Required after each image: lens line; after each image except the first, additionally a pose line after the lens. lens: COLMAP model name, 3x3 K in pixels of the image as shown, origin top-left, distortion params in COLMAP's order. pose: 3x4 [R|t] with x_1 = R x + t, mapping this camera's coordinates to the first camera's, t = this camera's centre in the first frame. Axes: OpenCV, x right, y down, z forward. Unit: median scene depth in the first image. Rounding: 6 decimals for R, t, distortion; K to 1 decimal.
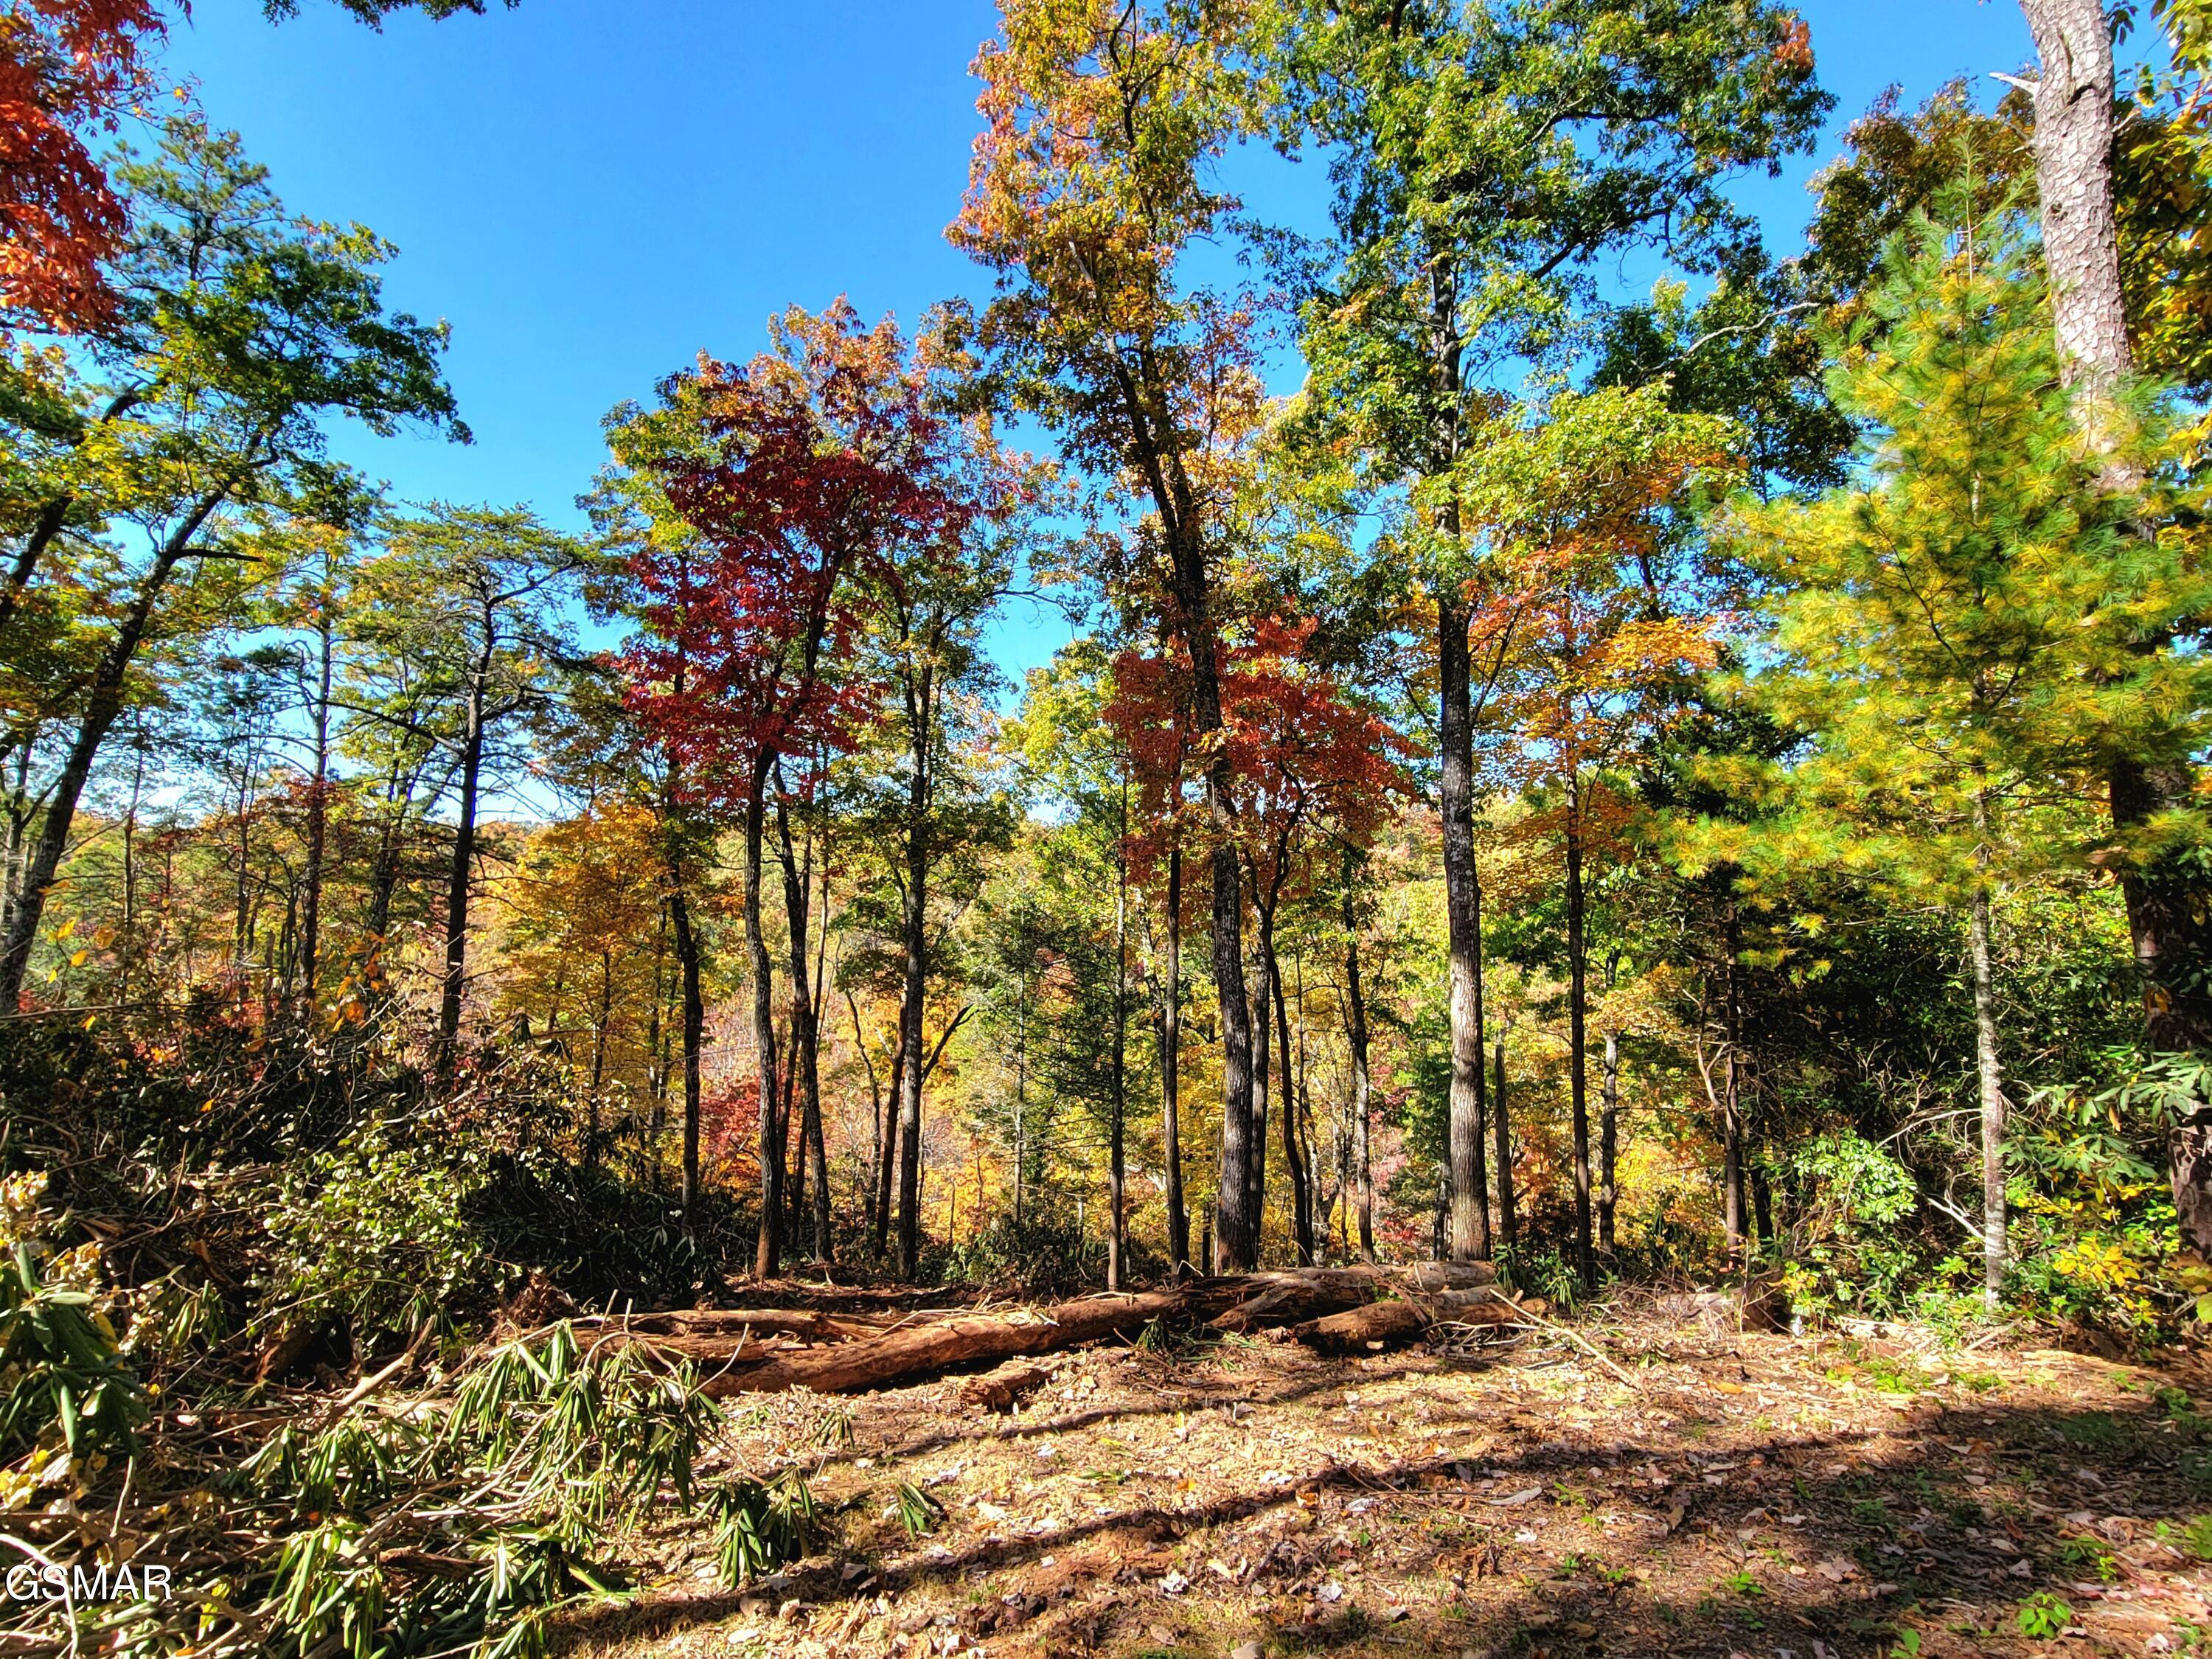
lens RADIAL K [[1091.8, 0, 1105.1], [0, 1091.8, 839.0], [0, 0, 1]] dist [0.000682, -0.000929]
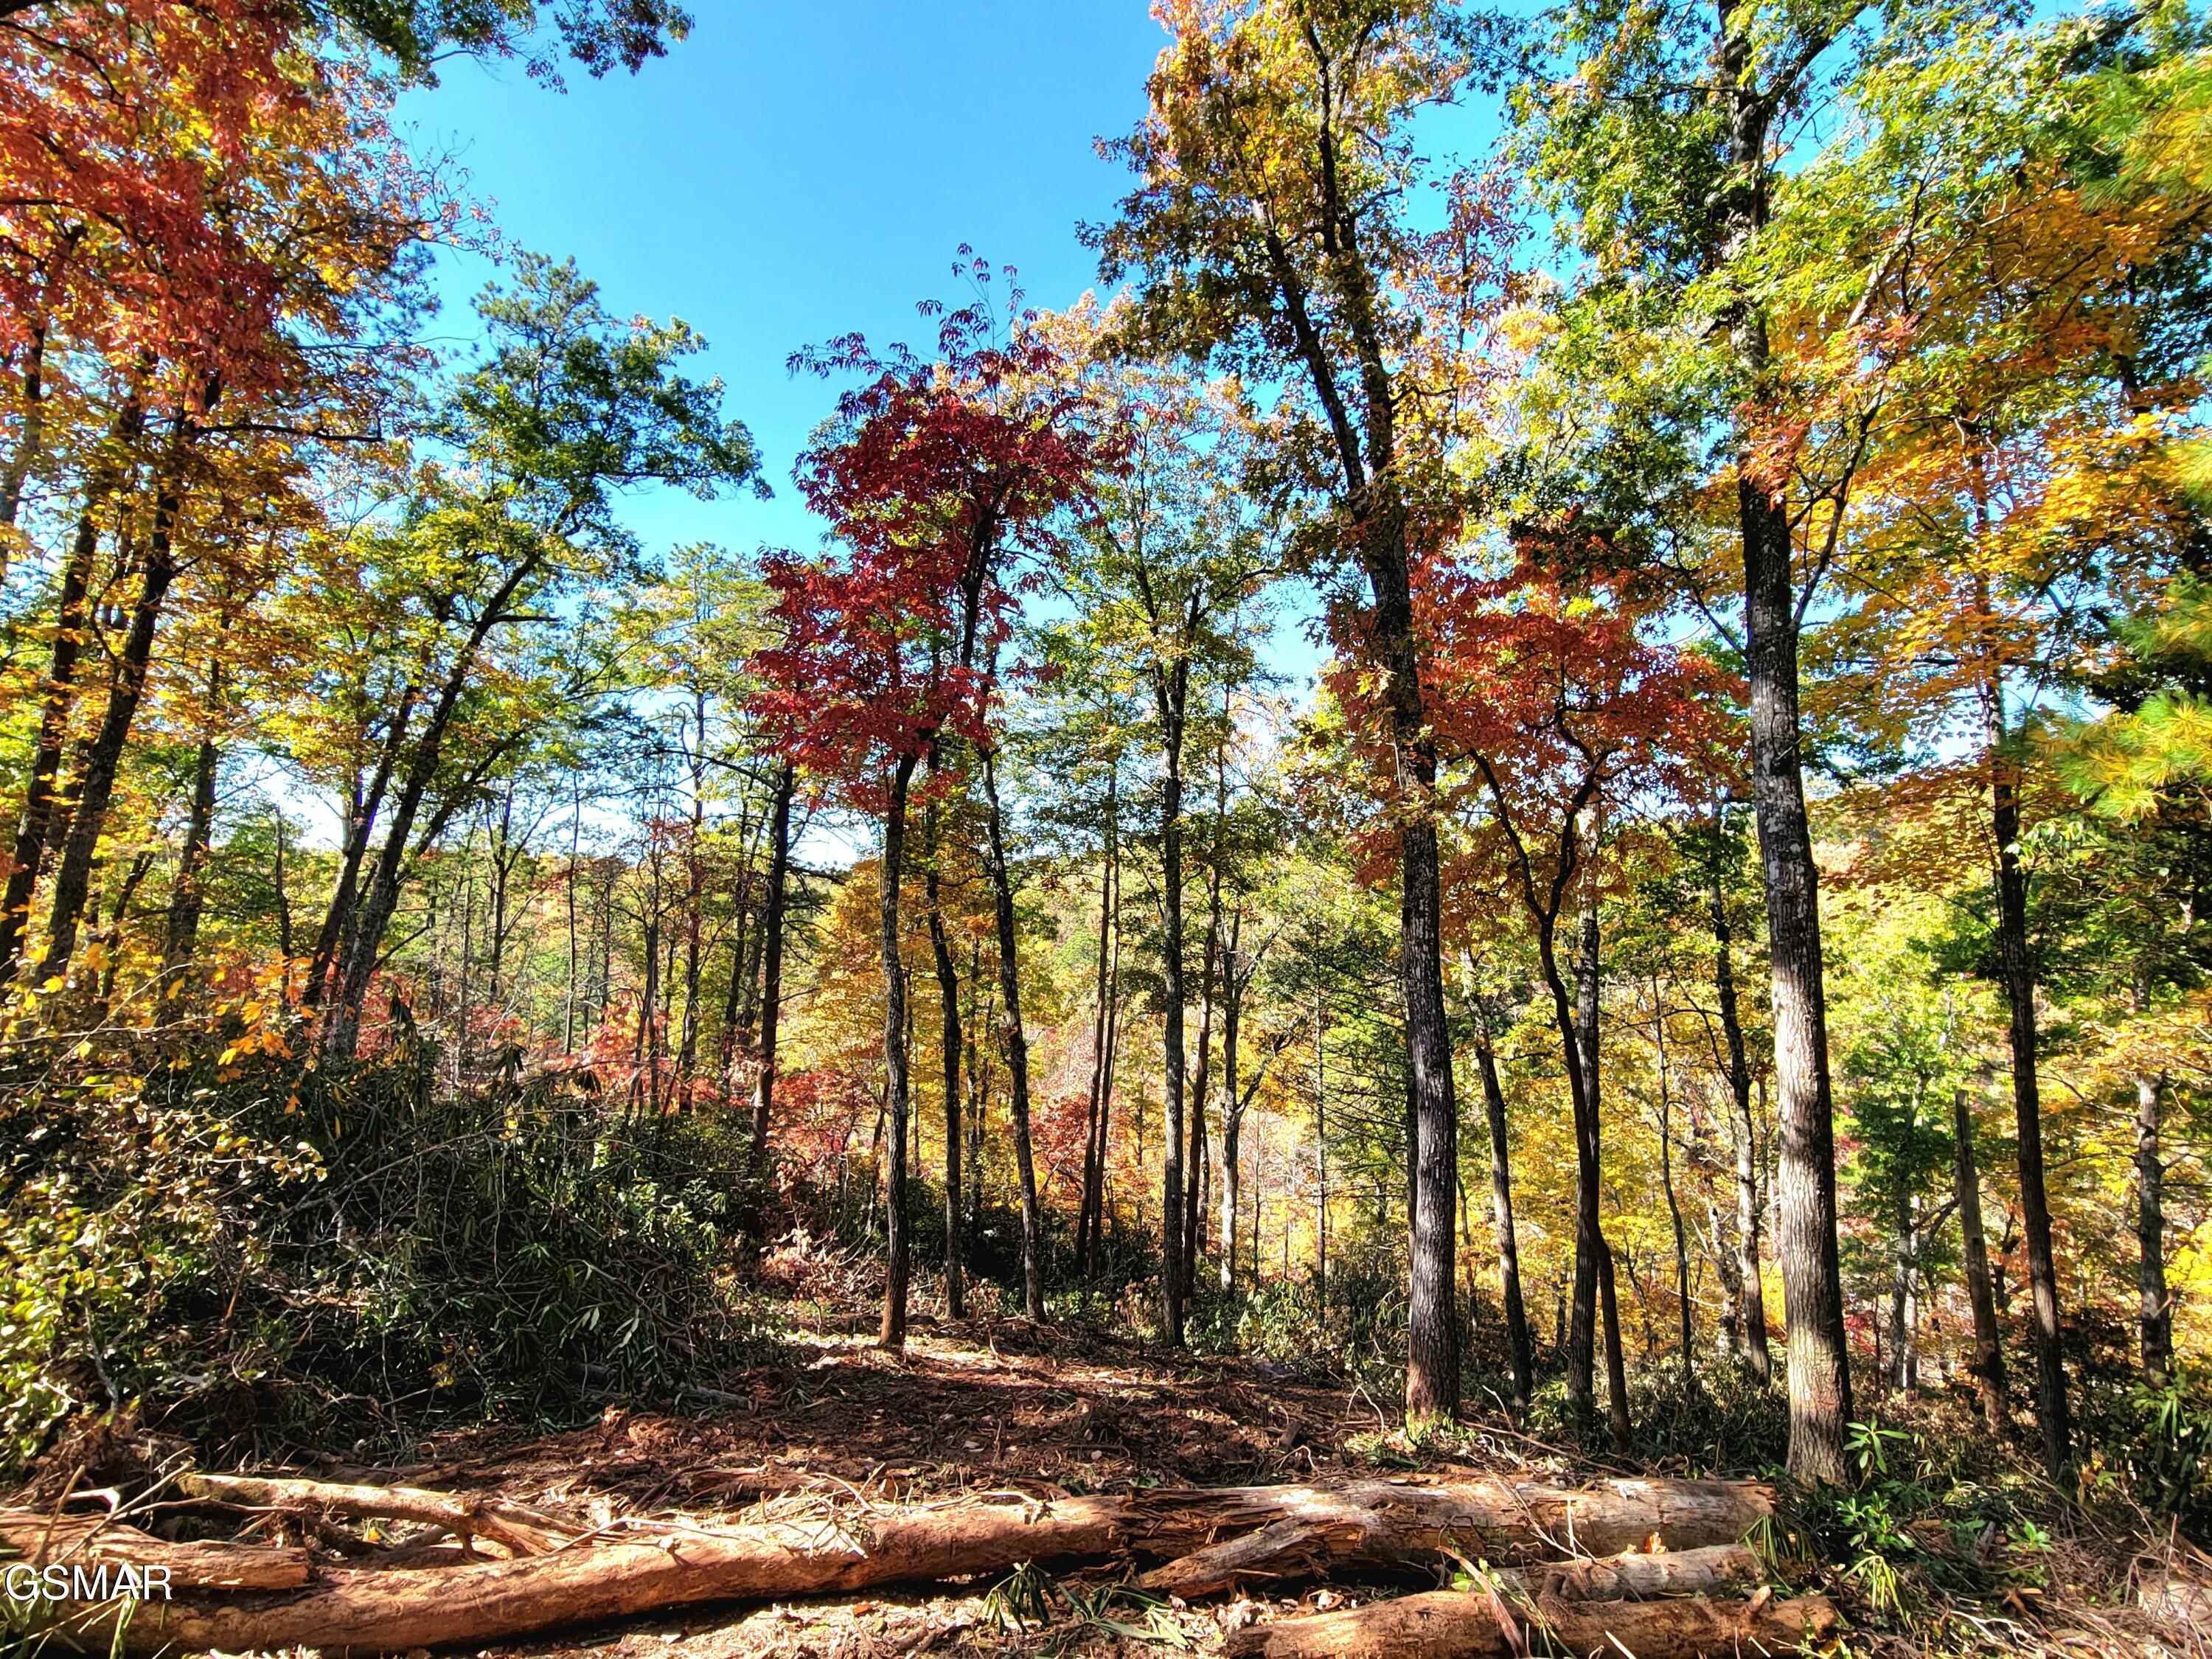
lens RADIAL K [[1091.8, 0, 1105.1], [0, 1091.8, 839.0], [0, 0, 1]] dist [0.000682, -0.000929]
pose [[0.938392, -0.048435, -0.342163, 0.089758], [0.042757, 0.998794, -0.024122, 0.013174], [0.342918, 0.008006, 0.939331, 0.121077]]
